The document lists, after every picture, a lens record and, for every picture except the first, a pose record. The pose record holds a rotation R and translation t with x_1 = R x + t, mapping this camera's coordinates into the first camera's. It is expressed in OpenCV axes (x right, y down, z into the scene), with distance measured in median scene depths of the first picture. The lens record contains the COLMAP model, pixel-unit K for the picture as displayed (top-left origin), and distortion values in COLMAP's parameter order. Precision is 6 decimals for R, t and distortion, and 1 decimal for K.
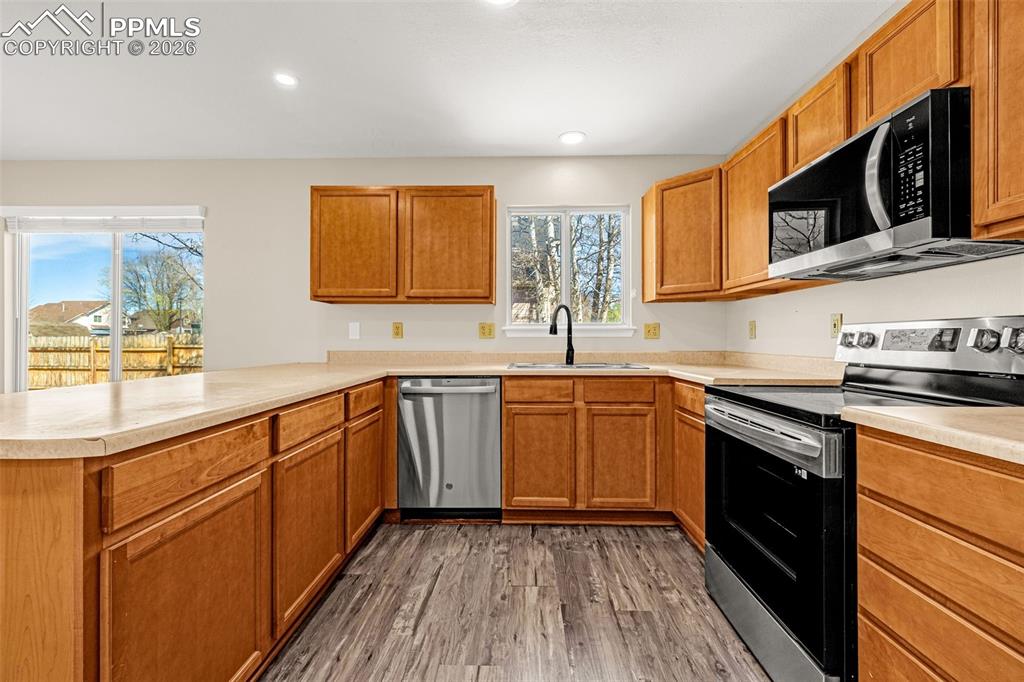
lens RADIAL K [[434.0, 0, 511.0], [0, 434.0, 341.2], [0, 0, 1]] dist [0.001032, -0.000130]
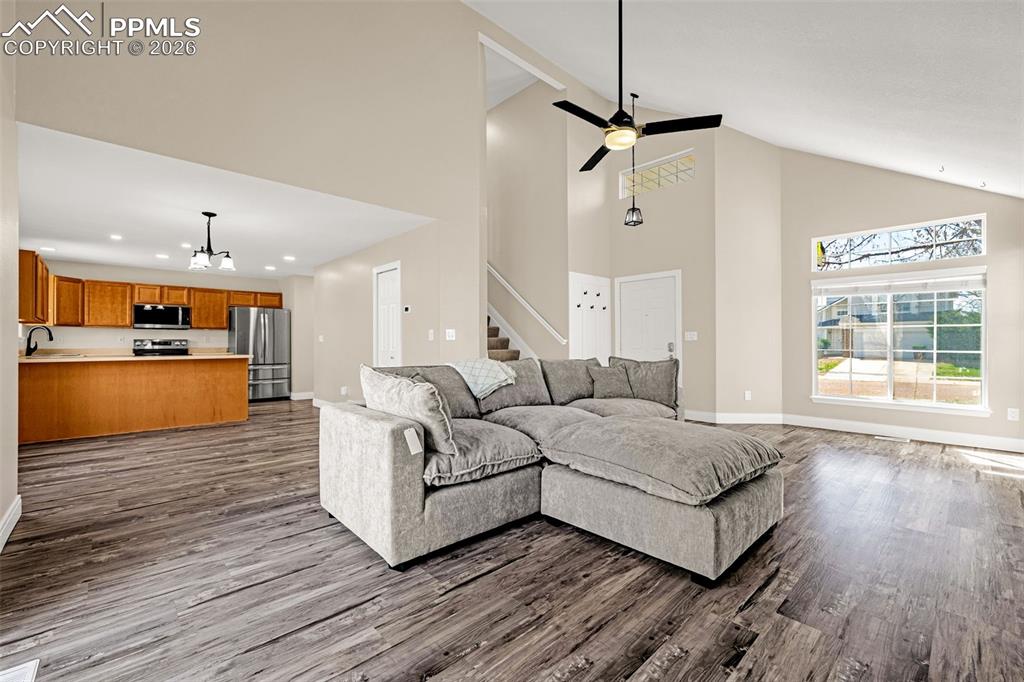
lens RADIAL K [[433.0, 0, 506.4], [0, 433.0, 339.0], [0, 0, 1]] dist [0.000859, -0.000423]
pose [[-0.699999, 0.006949, 0.714110, -2.963730], [0.005263, 0.999976, -0.004571, -0.003936], [-0.714124, 0.000558, -0.700019, 0.886880]]
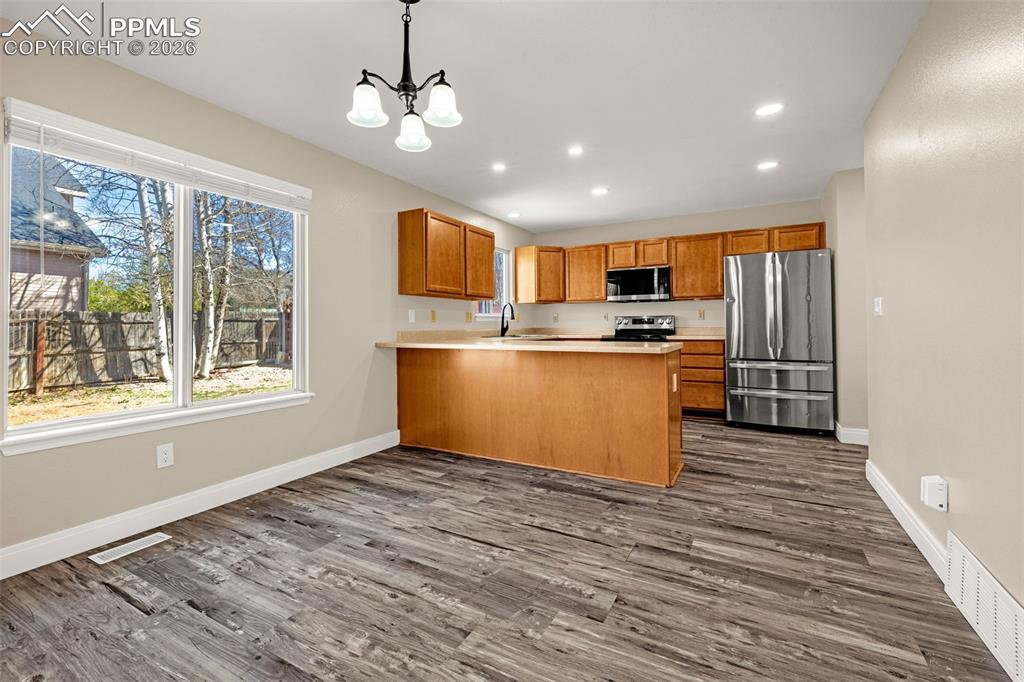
lens RADIAL K [[444.0, 0, 510.7], [0, 444.0, 319.2], [0, 0, 1]] dist [0.000521, -0.000056]
pose [[0.454803, 0.004692, 0.890580, -1.579382], [0.012690, 0.999850, -0.011748, 0.005232], [-0.890501, 0.016644, 0.454676, 0.147375]]
